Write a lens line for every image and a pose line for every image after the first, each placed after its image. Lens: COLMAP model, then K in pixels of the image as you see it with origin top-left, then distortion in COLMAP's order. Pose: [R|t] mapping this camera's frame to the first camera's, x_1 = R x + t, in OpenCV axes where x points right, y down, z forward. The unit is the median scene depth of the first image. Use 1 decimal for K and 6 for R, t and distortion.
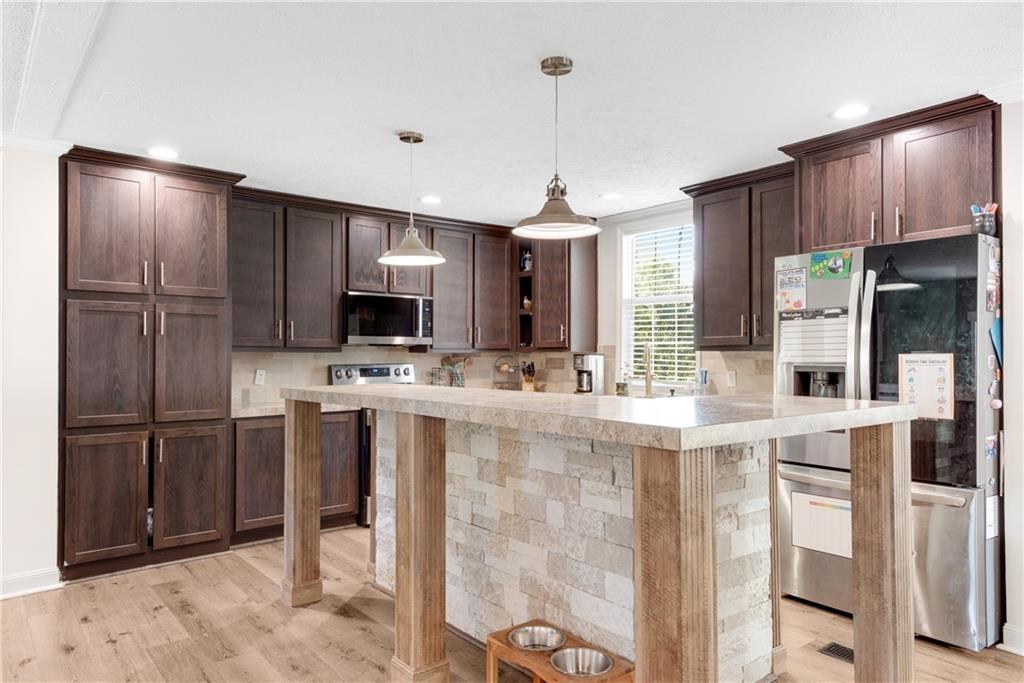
lens RADIAL K [[648.2, 0, 506.6], [0, 648.2, 341.7], [0, 0, 1]] dist [0.022887, -0.003194]
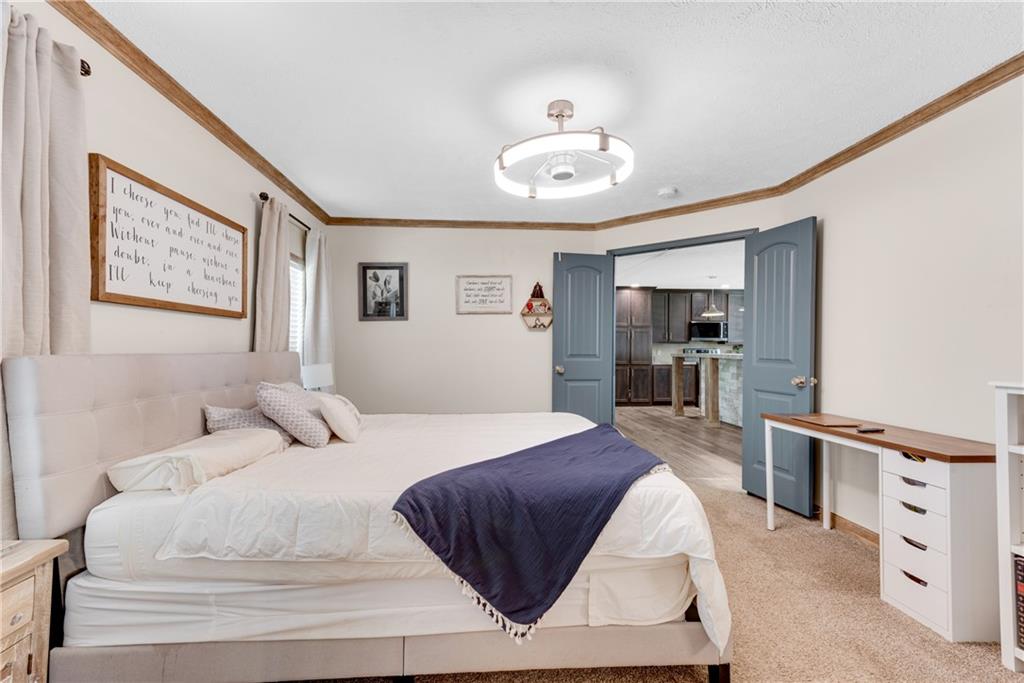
lens RADIAL K [[425.7, 0, 507.7], [0, 425.7, 343.7], [0, 0, 1]] dist [0.015848, -0.001298]
pose [[0.801828, 0.001402, -0.597553, 0.246274], [0.004734, 0.999951, 0.008699, -0.004045], [0.597536, -0.009804, 0.801782, -1.066486]]
